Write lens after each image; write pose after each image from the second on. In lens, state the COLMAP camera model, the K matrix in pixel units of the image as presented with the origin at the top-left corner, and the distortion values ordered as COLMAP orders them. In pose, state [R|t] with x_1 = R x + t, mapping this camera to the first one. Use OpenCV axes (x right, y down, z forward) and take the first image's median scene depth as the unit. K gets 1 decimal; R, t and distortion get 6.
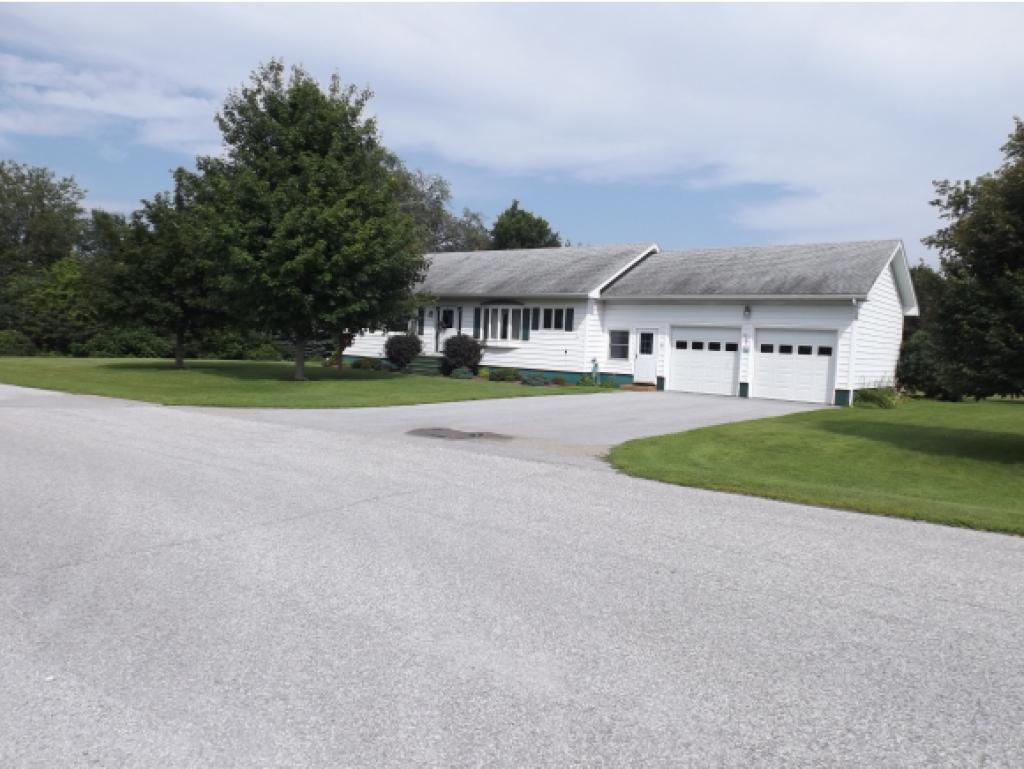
lens RADIAL K [[756.6, 0, 519.5], [0, 756.6, 386.1], [0, 0, 1]] dist [0.032121, -0.009859]
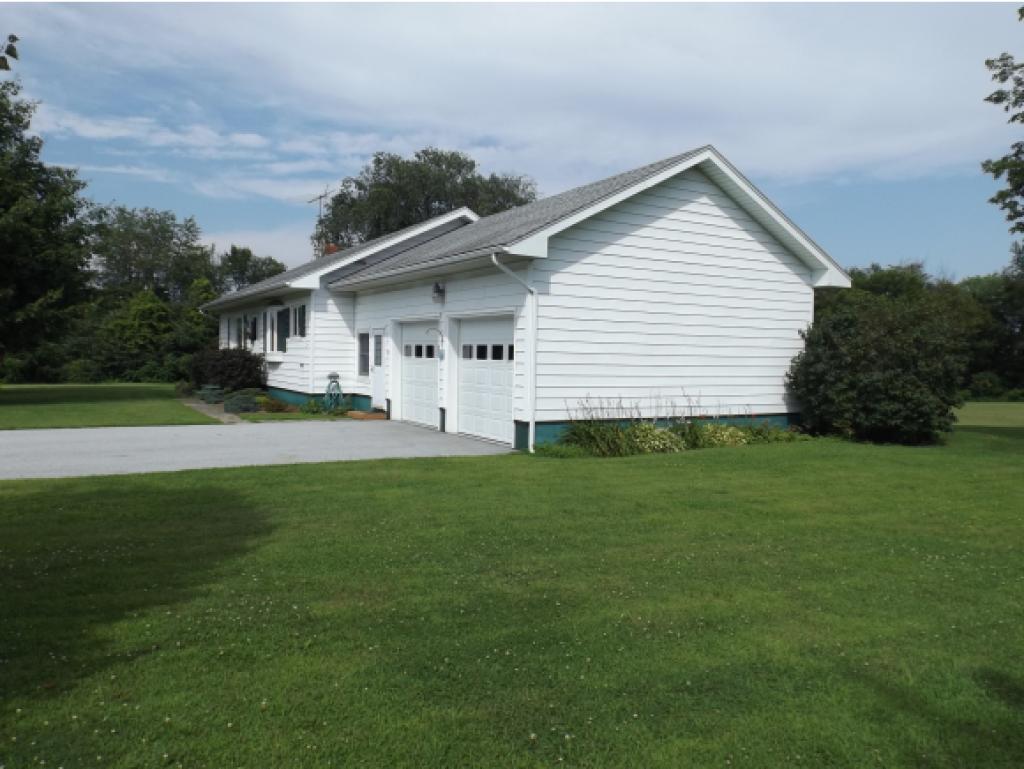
lens RADIAL K [[756.6, 0, 513.7], [0, 756.6, 387.8], [0, 0, 1]] dist [0.032121, -0.009859]
pose [[0.928370, -0.012449, -0.371449, 0.525933], [0.002209, 0.999606, -0.027981, -0.003301], [0.371651, 0.025156, 0.928032, 0.408901]]
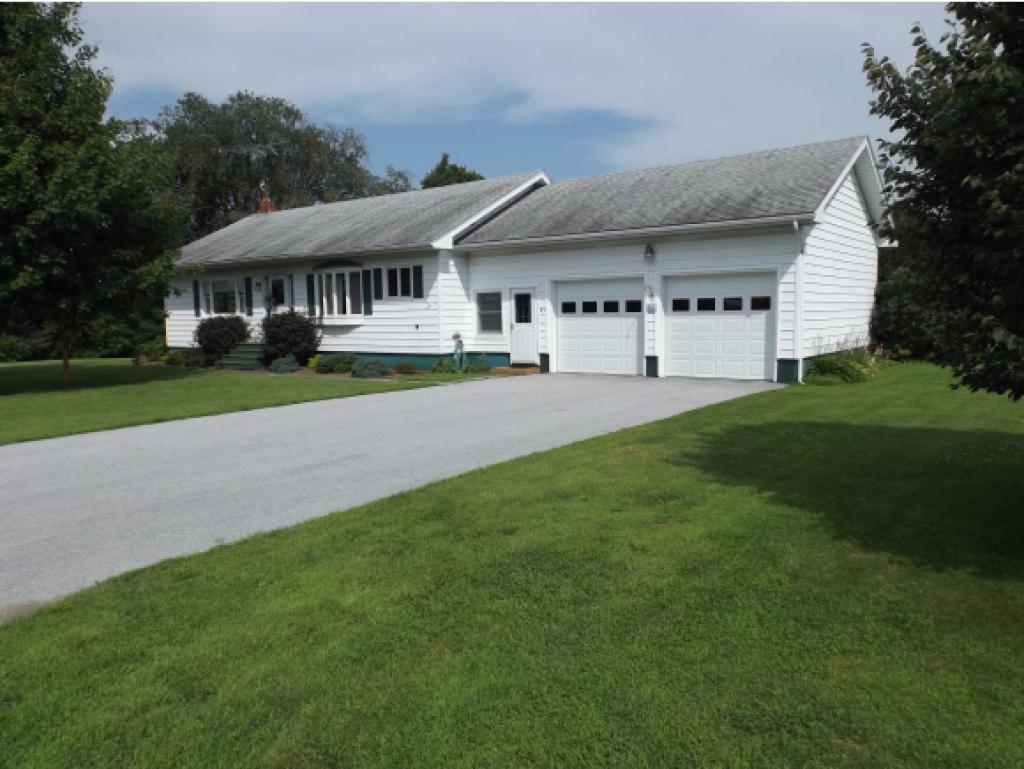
lens RADIAL K [[756.6, 0, 519.6], [0, 756.6, 387.5], [0, 0, 1]] dist [0.032121, -0.009859]
pose [[0.997945, -0.063812, 0.005881, 0.153612], [0.063525, 0.997169, 0.040241, -0.010464], [-0.008433, -0.039785, 0.999173, 0.276865]]
